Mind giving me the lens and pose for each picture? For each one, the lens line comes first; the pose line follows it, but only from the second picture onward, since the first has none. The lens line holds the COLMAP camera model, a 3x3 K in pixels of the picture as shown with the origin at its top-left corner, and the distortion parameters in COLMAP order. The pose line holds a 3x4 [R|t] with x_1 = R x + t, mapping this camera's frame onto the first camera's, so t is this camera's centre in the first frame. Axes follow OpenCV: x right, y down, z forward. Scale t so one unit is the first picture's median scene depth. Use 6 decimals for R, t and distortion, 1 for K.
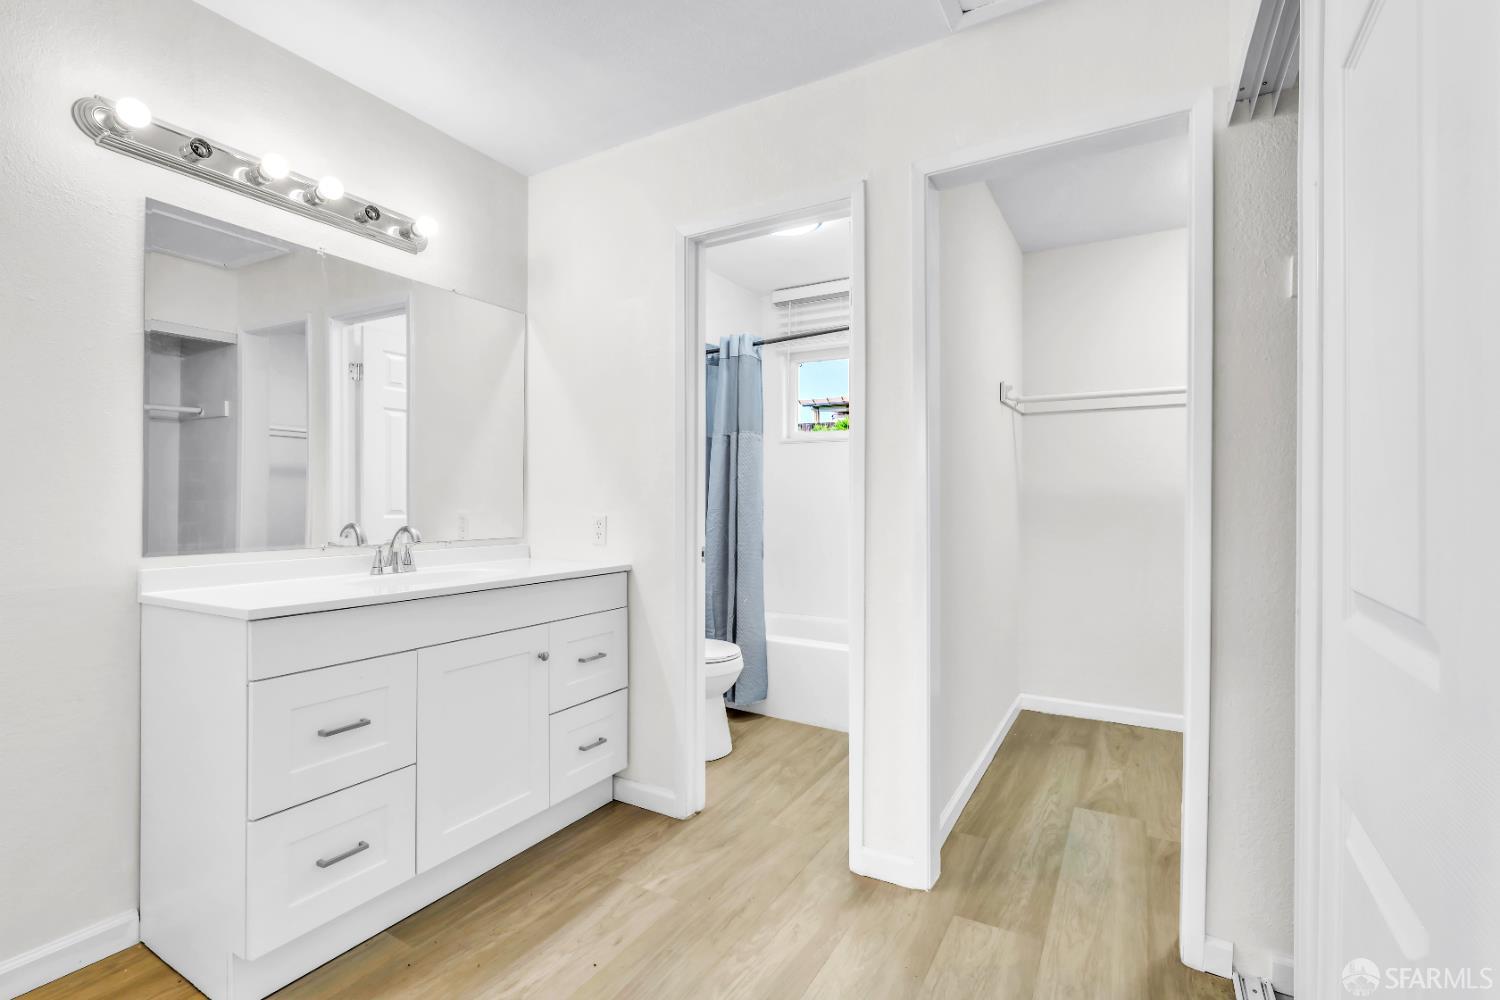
lens RADIAL K [[680.5, 0, 775.7], [0, 680.5, 495.0], [0, 0, 1]] dist [0.000556, 0.000806]
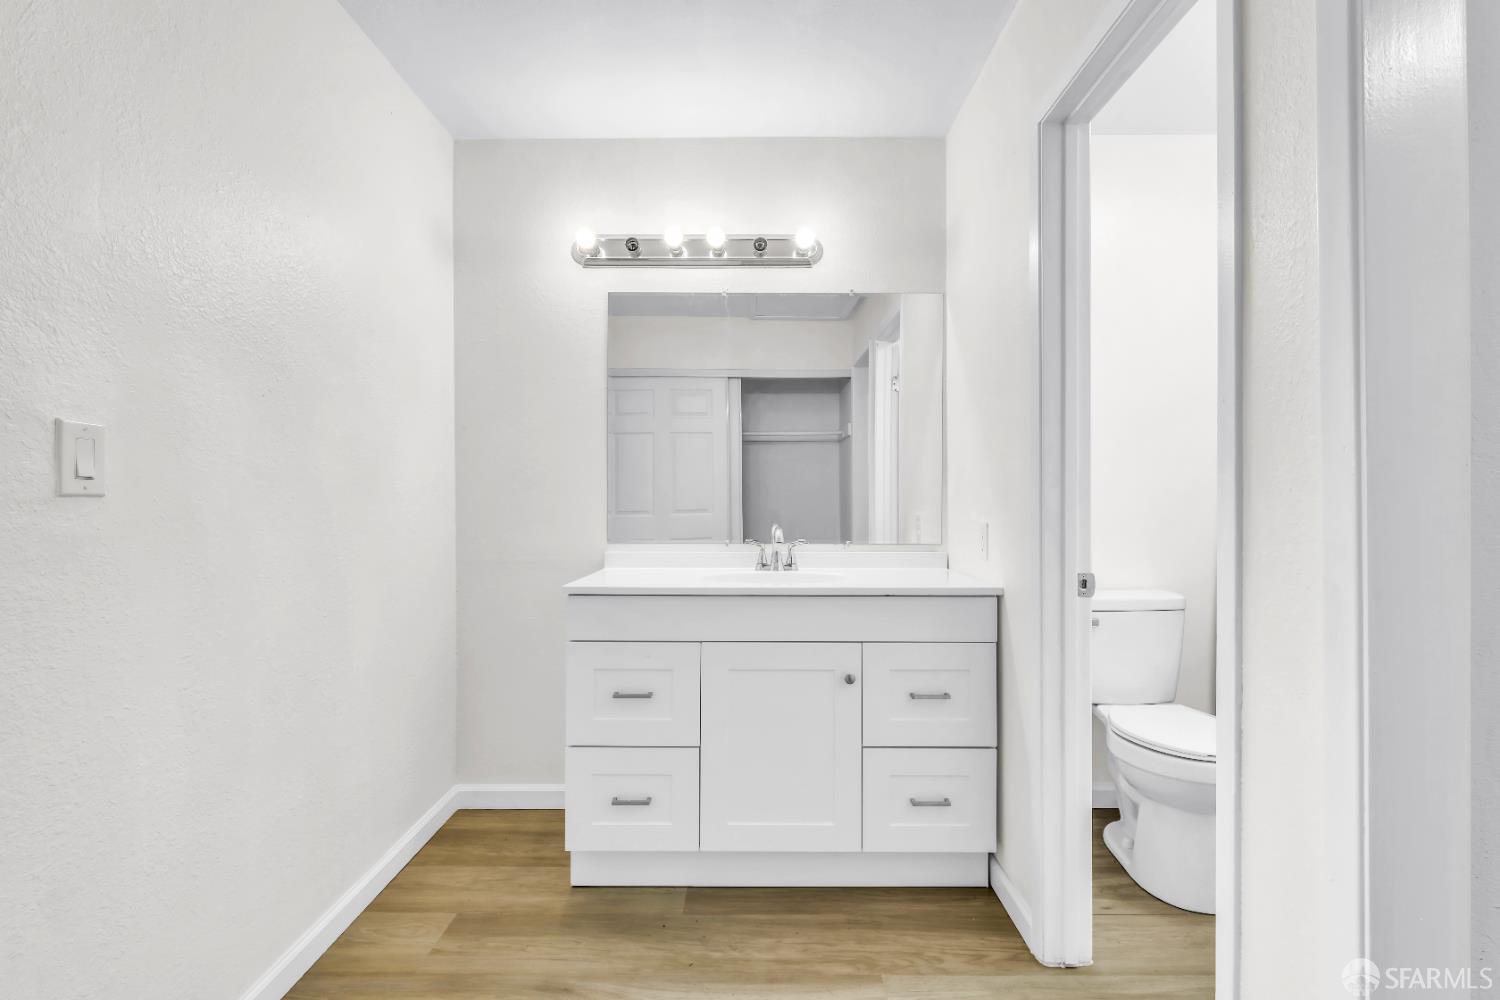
lens RADIAL K [[680.5, 0, 753.0], [0, 680.5, 501.2], [0, 0, 1]] dist [0.000556, 0.000806]
pose [[0.470904, -0.002105, -0.882182, 0.388167], [0.008946, 0.999957, 0.002389, 0.001737], [0.882139, -0.009017, 0.470902, 0.475841]]
